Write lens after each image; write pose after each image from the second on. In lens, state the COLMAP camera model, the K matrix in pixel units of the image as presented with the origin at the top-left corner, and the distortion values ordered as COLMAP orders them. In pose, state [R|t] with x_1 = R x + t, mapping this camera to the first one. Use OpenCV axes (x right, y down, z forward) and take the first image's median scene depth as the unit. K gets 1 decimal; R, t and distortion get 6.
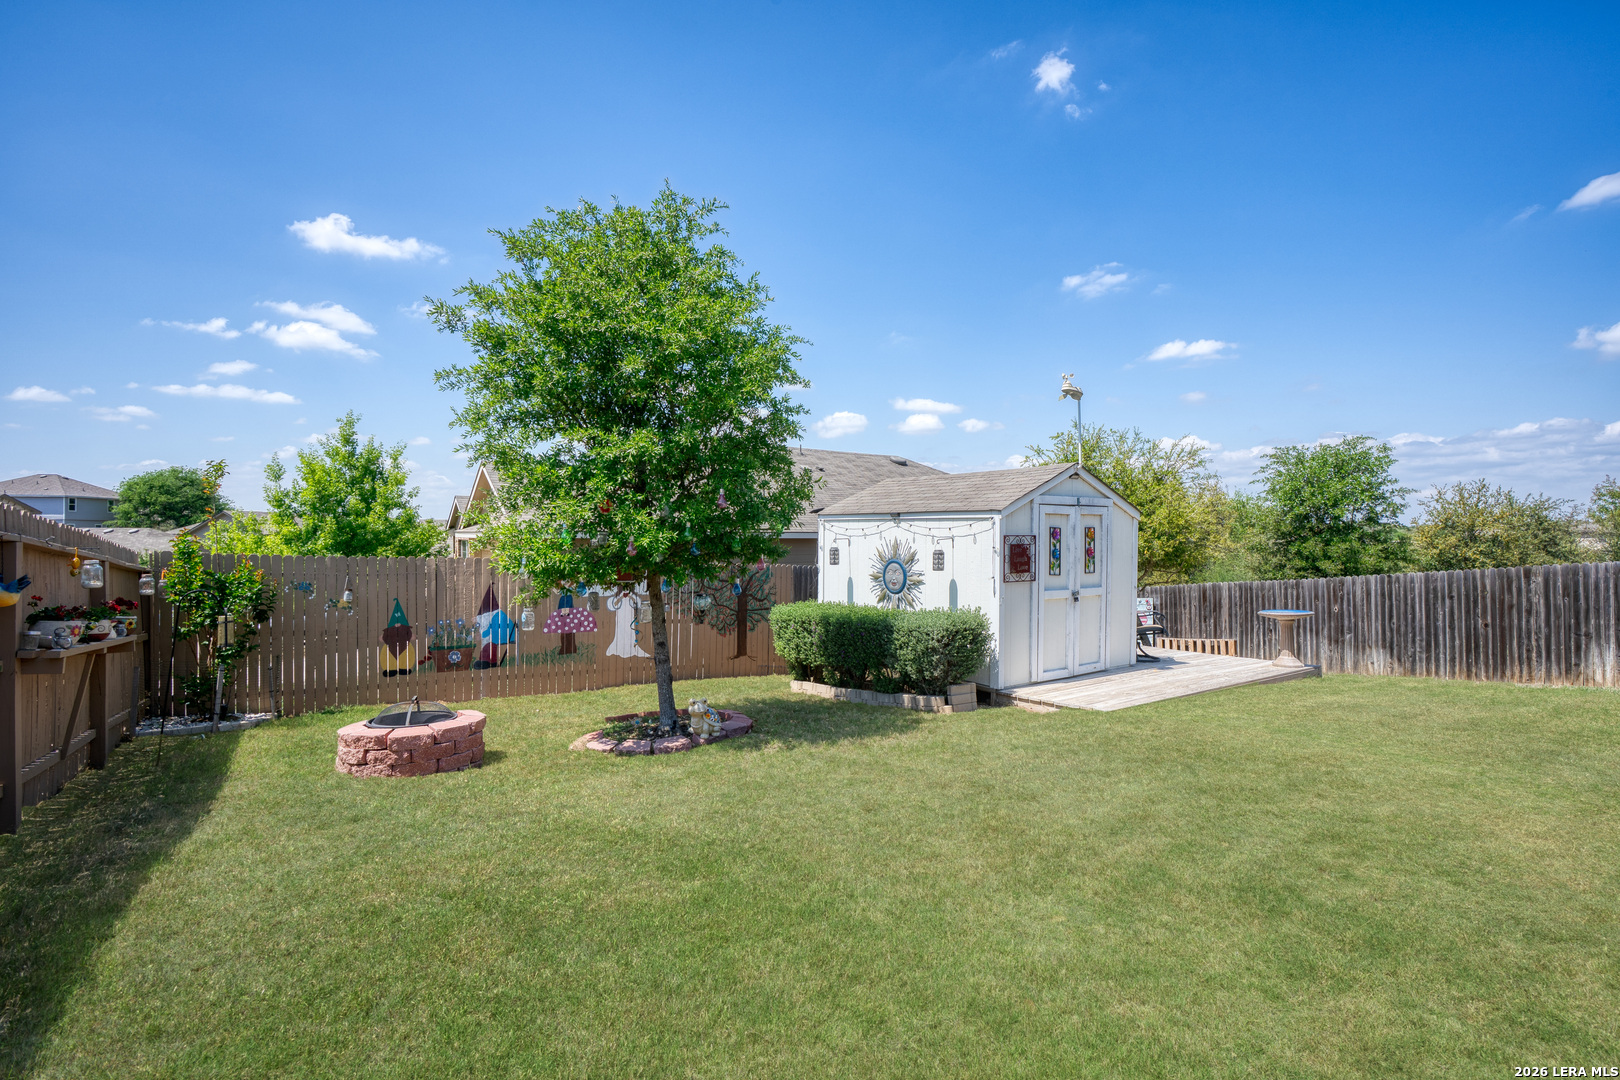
lens RADIAL K [[736.2, 0, 810.5], [0, 736.2, 529.7], [0, 0, 1]] dist [-0.011739, 0.003689]
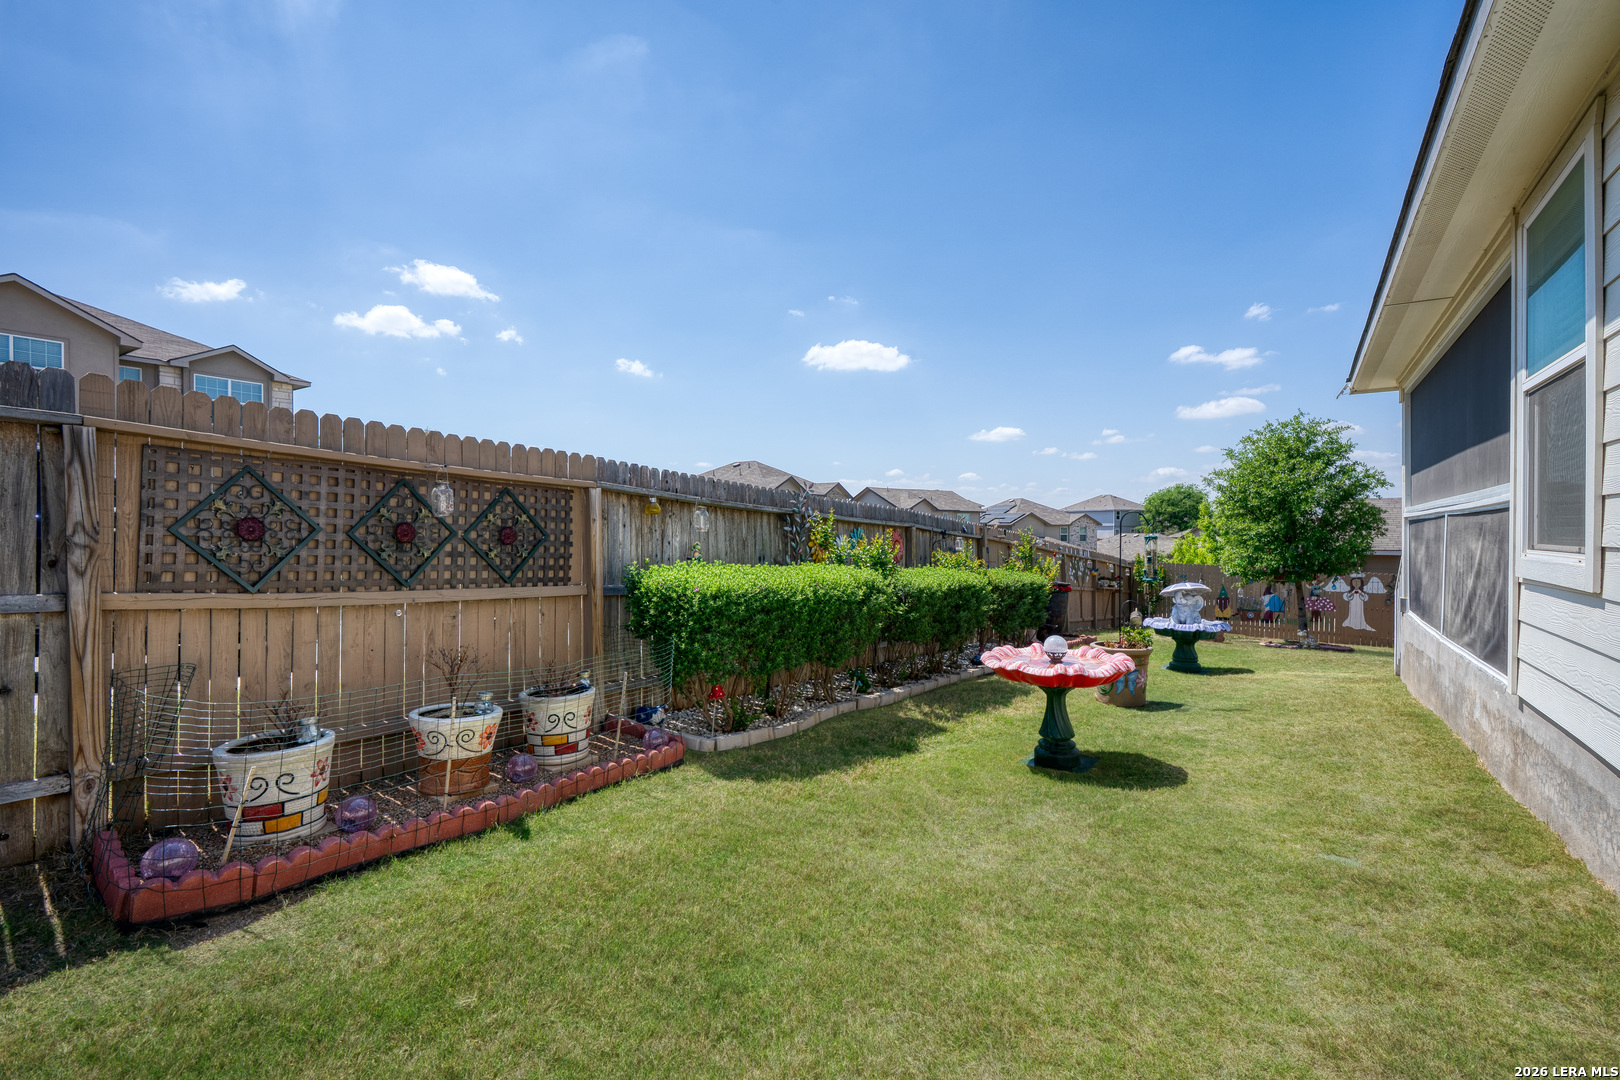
lens RADIAL K [[736.2, 0, 810.2], [0, 736.2, 535.2], [0, 0, 1]] dist [-0.011739, 0.003689]
pose [[0.371226, 0.004080, -0.928533, 0.969210], [0.006819, 0.999951, 0.007120, -0.073670], [0.928517, -0.008975, 0.371180, -0.912741]]
